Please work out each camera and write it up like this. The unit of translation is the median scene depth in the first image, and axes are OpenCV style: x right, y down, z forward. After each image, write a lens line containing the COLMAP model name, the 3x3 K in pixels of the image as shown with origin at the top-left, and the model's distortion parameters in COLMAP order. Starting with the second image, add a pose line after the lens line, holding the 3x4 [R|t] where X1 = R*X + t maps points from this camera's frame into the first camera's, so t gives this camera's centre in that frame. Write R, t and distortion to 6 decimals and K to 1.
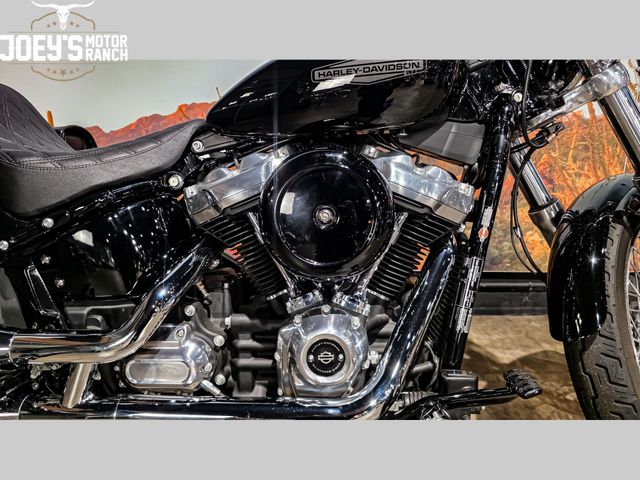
lens RADIAL K [[435.3, 0, 319.8], [0, 435.3, 243.0], [0, 0, 1]] dist [0.014228, -0.025356]
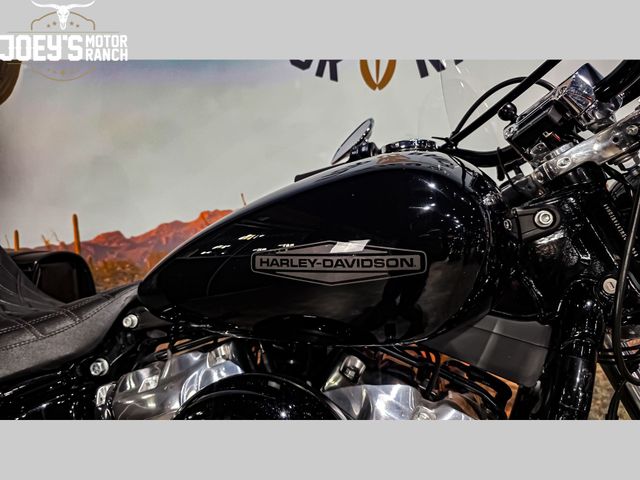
lens RADIAL K [[435.3, 0, 322.2], [0, 435.3, 235.6], [0, 0, 1]] dist [0.014228, -0.025356]
pose [[0.976992, 0.039474, -0.209592, 0.189180], [-0.066901, 0.989845, -0.125426, -0.298002], [0.202513, 0.136562, 0.969711, 0.328441]]
